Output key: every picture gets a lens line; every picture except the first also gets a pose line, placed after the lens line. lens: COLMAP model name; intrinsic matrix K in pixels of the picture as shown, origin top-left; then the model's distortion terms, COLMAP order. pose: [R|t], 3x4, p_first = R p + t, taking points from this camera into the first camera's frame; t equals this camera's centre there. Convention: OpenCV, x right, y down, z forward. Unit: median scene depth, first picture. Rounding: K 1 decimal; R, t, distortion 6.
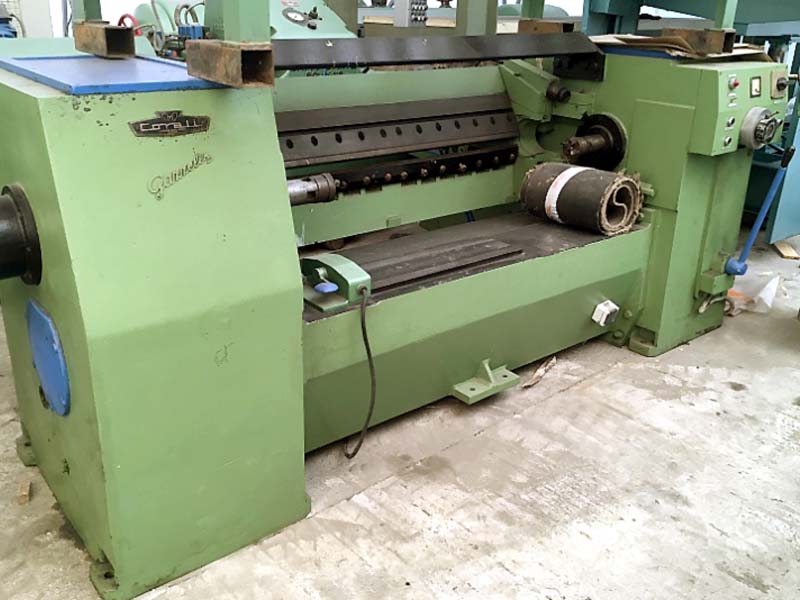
lens RADIAL K [[743.1, 0, 392.2], [0, 743.1, 264.7], [0, 0, 1]] dist [0.041248, 0.000000]
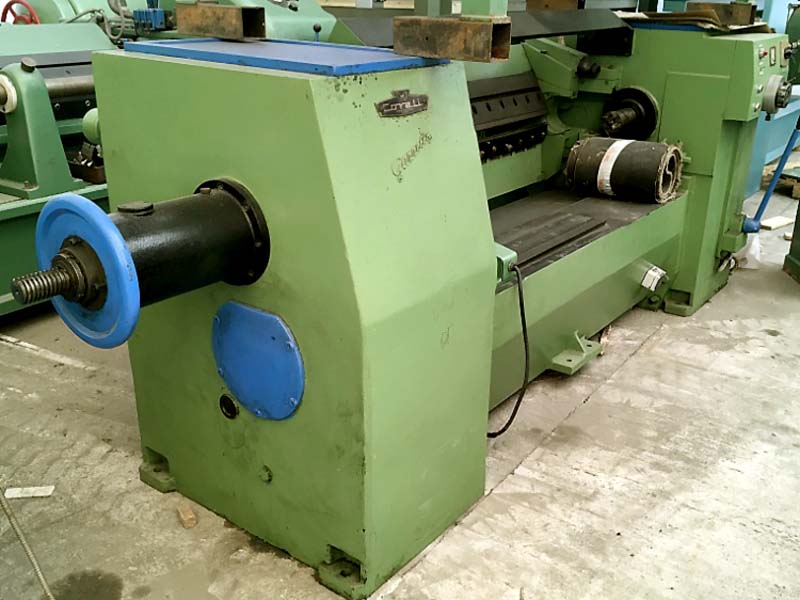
lens RADIAL K [[797.0, 0, 400.1], [0, 797.0, 300.4], [0, 0, 1]] dist [0.048596, 0.000000]
pose [[0.967494, -0.098598, 0.232882, -0.365577], [0.090221, 0.994841, 0.046379, 0.012382], [-0.236253, -0.023860, 0.971399, -0.015339]]
